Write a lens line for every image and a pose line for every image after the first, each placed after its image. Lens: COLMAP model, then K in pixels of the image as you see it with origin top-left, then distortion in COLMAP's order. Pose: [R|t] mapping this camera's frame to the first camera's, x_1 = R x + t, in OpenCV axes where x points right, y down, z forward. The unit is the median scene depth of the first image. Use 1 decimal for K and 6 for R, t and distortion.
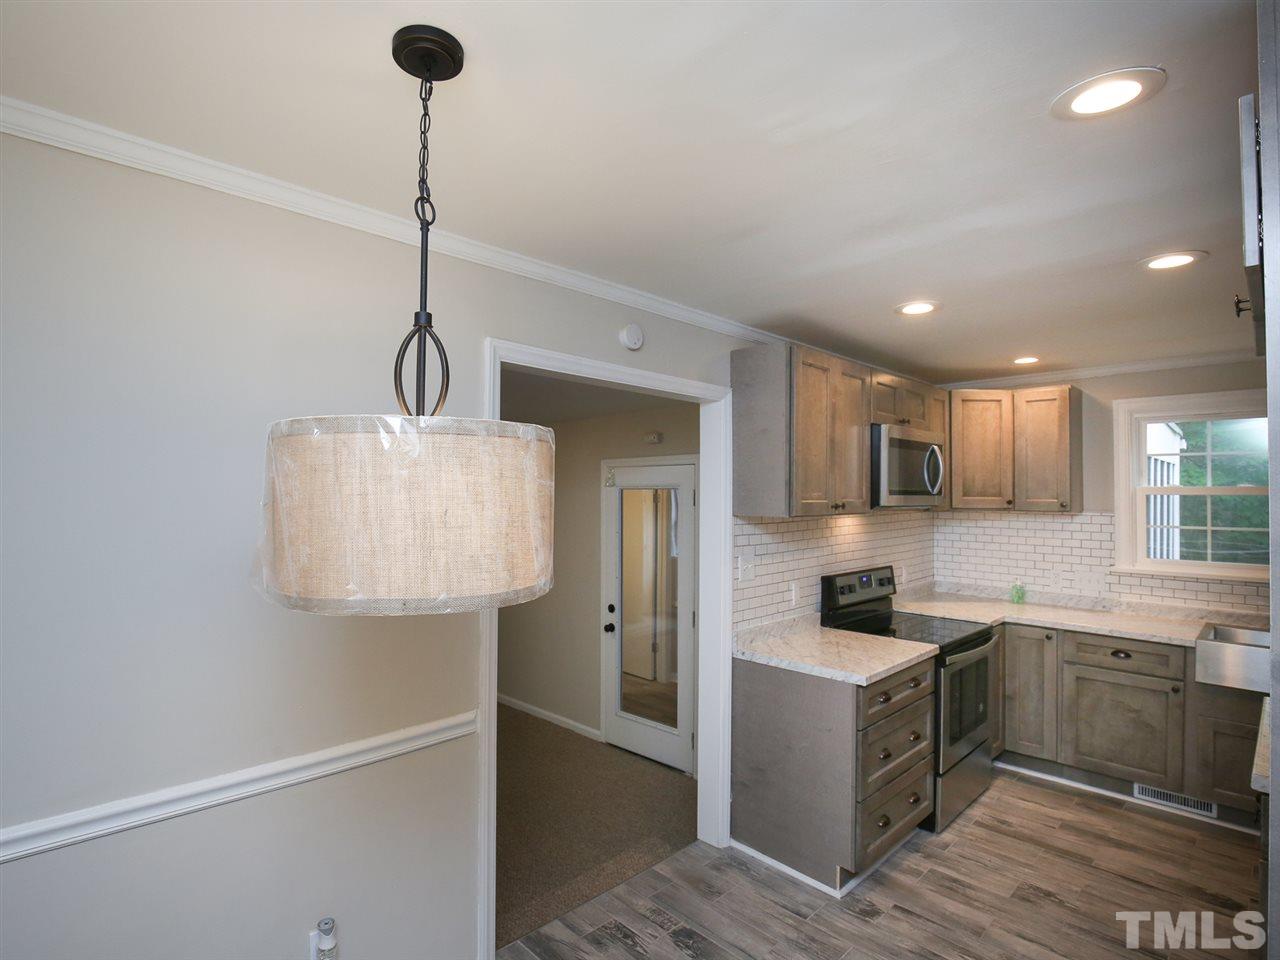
lens RADIAL K [[678.3, 0, 634.3], [0, 678.3, 485.4], [0, 0, 1]] dist [-0.030779, 0.000742]
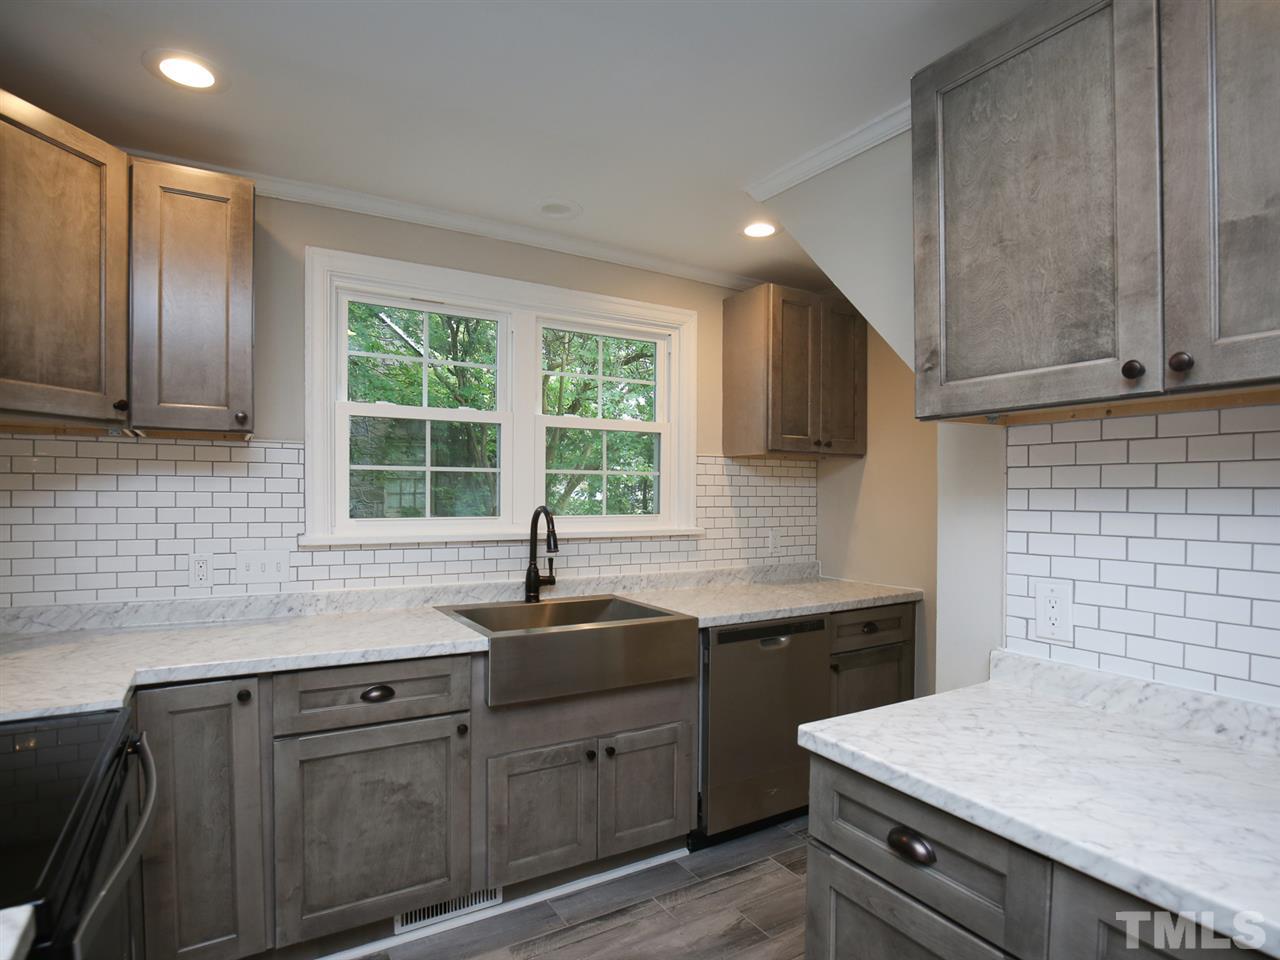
lens RADIAL K [[678.3, 0, 621.6], [0, 678.3, 500.7], [0, 0, 1]] dist [-0.030779, 0.000742]
pose [[0.250269, -0.015963, 0.968045, 0.242424], [-0.014080, 0.999698, 0.020125, 0.080385], [-0.968074, -0.018667, 0.249969, 0.633227]]
